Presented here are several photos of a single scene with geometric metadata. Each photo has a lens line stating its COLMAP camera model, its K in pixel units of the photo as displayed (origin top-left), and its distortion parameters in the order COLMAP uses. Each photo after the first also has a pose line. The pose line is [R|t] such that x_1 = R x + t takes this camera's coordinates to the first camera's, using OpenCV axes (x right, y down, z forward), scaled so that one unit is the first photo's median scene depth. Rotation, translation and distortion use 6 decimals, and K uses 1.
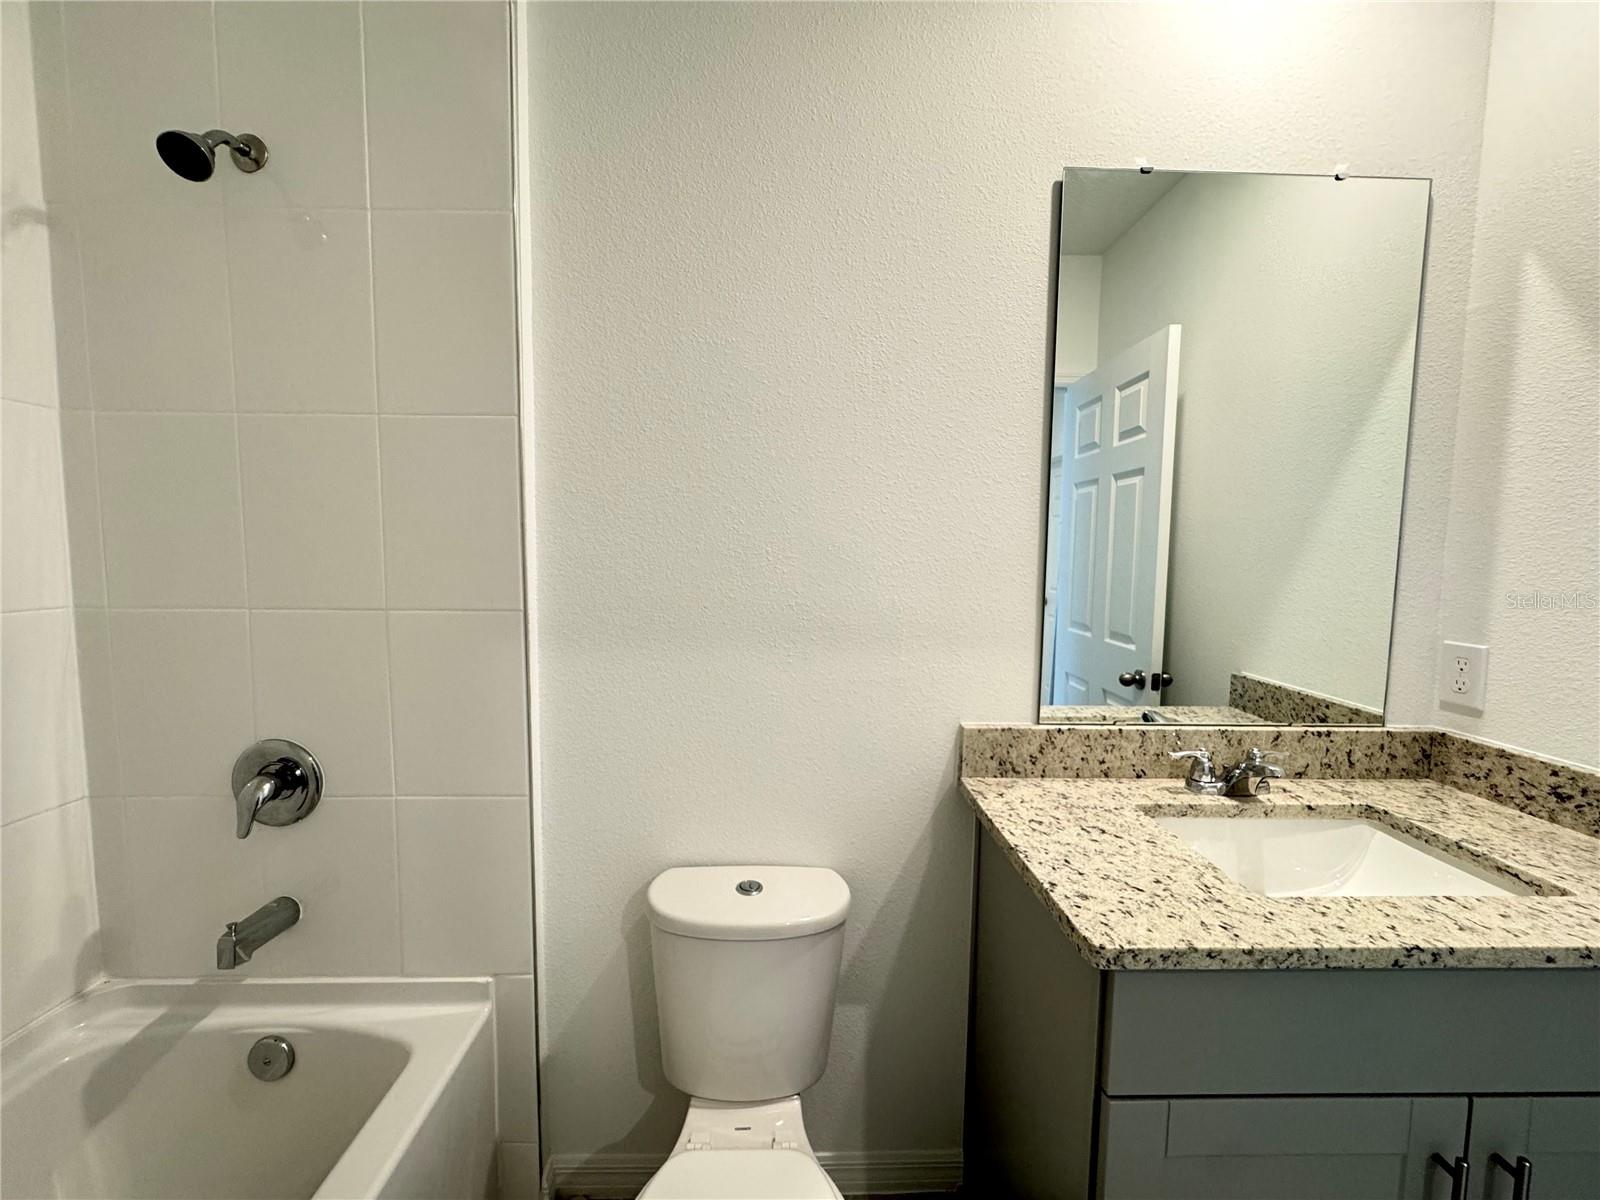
lens RADIAL K [[639.1, 0, 801.4], [0, 639.1, 601.7], [0, 0, 1]] dist [-0.003648, 0.000469]
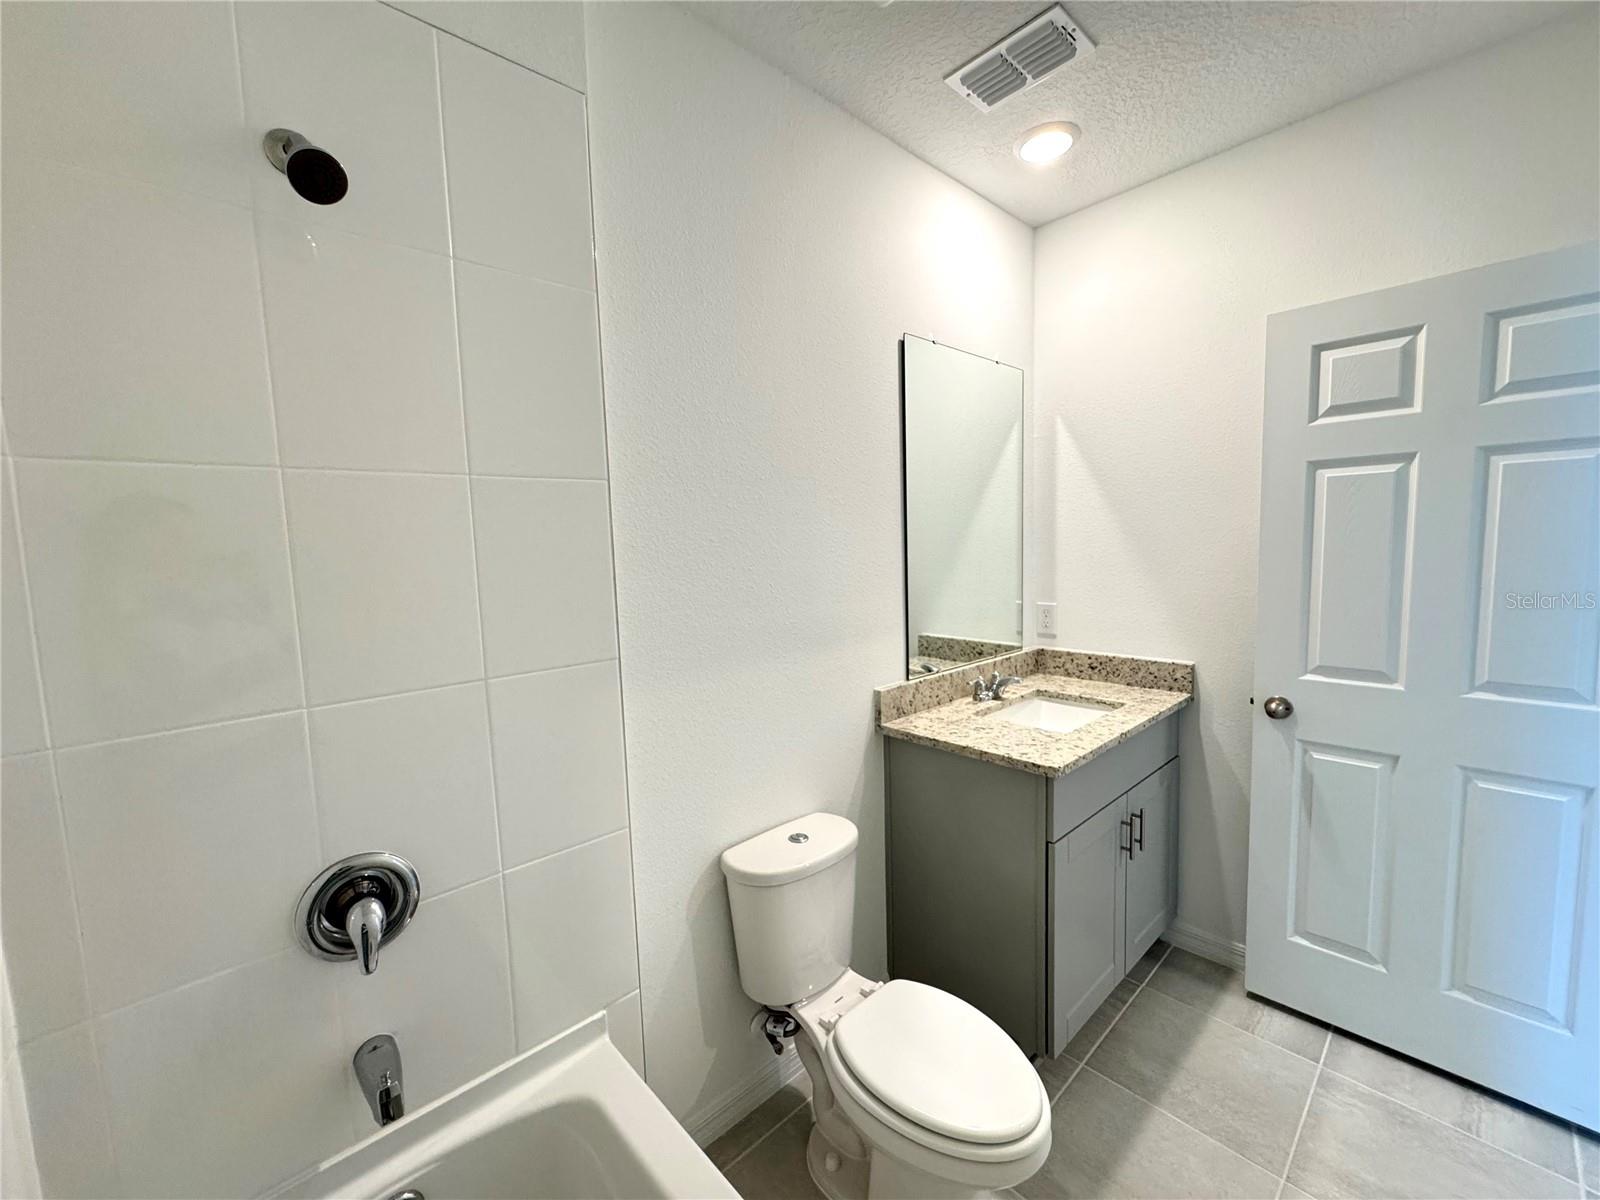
lens RADIAL K [[639.1, 0, 791.5], [0, 639.1, 603.1], [0, 0, 1]] dist [-0.003648, 0.000469]
pose [[0.757520, -0.097970, 0.645418, -0.889250], [0.093631, 0.994758, 0.041104, -0.094795], [-0.646062, 0.029295, 0.762723, -0.022932]]
